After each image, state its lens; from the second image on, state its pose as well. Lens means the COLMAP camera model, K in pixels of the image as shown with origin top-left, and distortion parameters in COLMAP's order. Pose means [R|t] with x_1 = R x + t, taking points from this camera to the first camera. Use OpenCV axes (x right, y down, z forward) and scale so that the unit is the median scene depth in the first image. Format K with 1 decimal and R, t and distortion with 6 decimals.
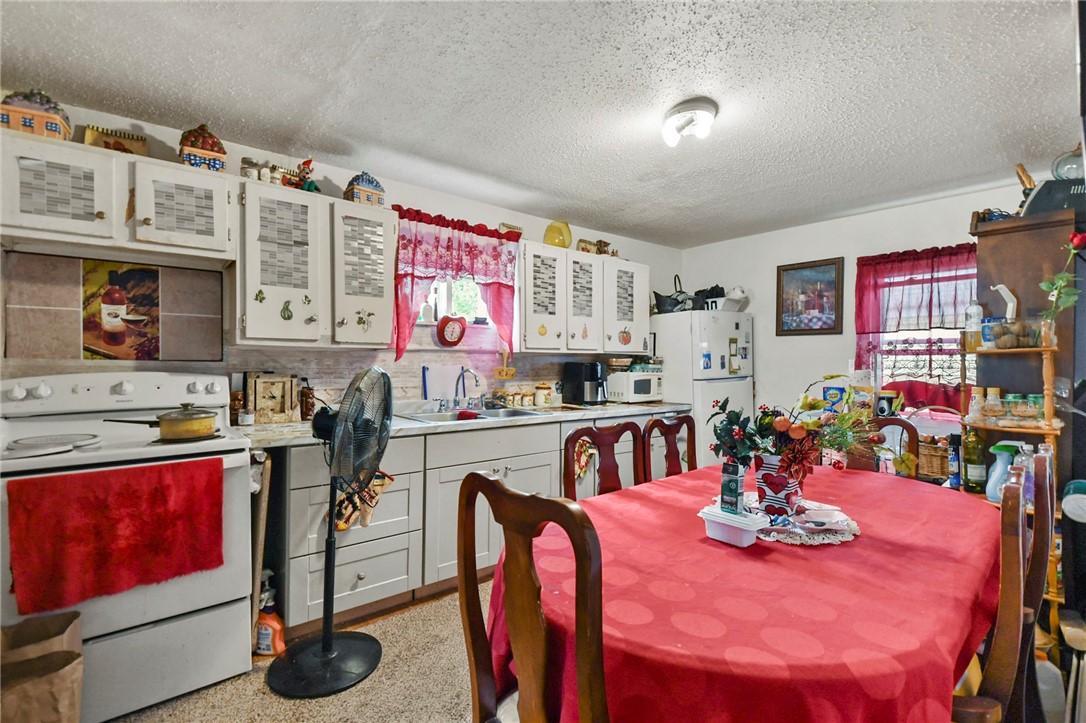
lens RADIAL K [[484.3, 0, 525.3], [0, 484.3, 371.6], [0, 0, 1]] dist [0.019741, -0.017544]
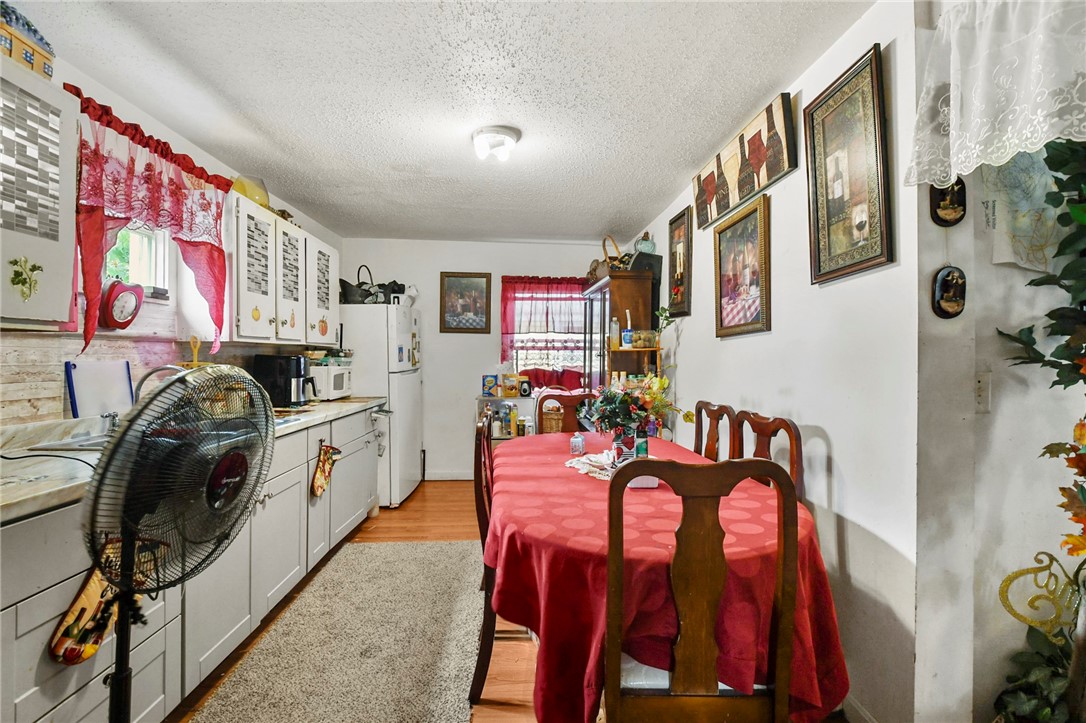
lens RADIAL K [[484.3, 0, 555.3], [0, 484.3, 356.2], [0, 0, 1]] dist [0.019741, -0.017544]
pose [[0.573336, -0.000071, 0.819320, -0.328260], [0.012834, 0.999878, -0.008893, -0.004501], [-0.819220, 0.015614, 0.573267, 0.159452]]
